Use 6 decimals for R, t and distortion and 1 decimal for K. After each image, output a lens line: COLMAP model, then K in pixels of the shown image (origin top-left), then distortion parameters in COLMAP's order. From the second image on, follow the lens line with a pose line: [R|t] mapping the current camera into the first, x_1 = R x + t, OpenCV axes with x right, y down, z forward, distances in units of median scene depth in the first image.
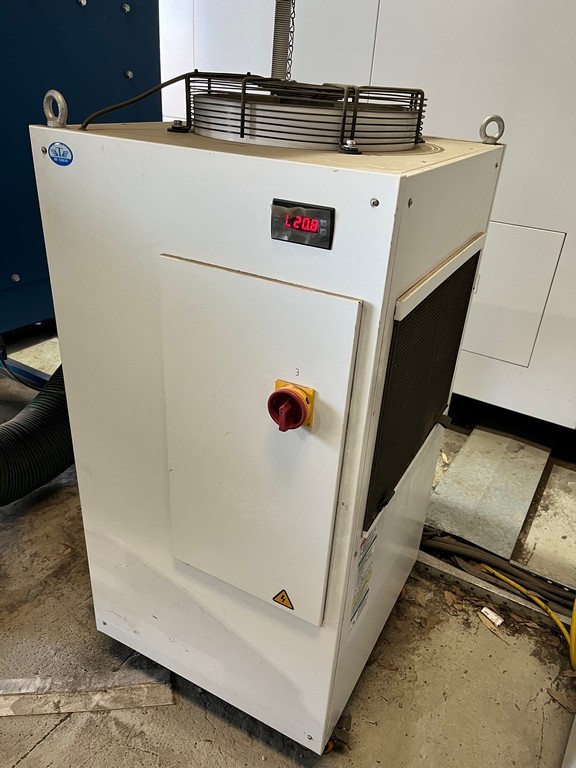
lens RADIAL K [[583.6, 0, 292.5], [0, 583.6, 389.7], [0, 0, 1]] dist [0.050429, -0.081434]
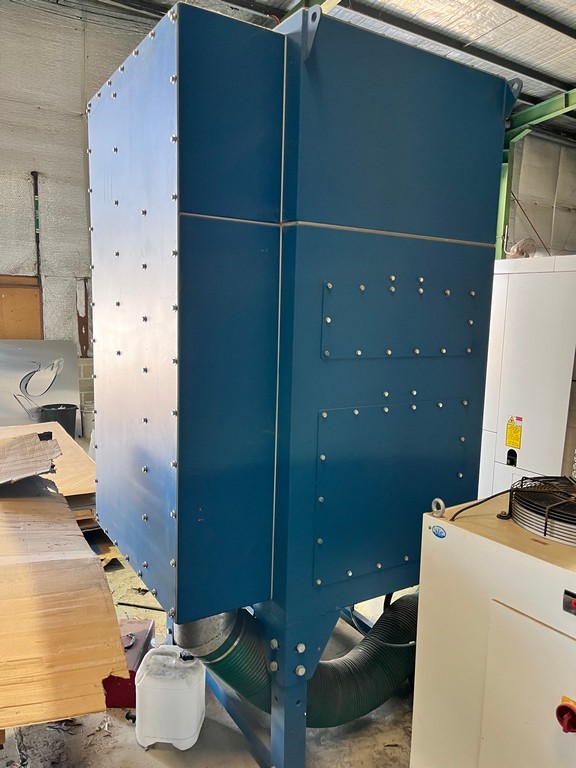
lens RADIAL K [[583.6, 0, 289.5], [0, 583.6, 377.5], [0, 0, 1]] dist [0.050429, -0.081434]
pose [[0.893407, 0.010284, -0.449131, 0.011612], [-0.180515, 0.923699, -0.337927, -0.099500], [0.411386, 0.382981, 0.827096, -0.683234]]
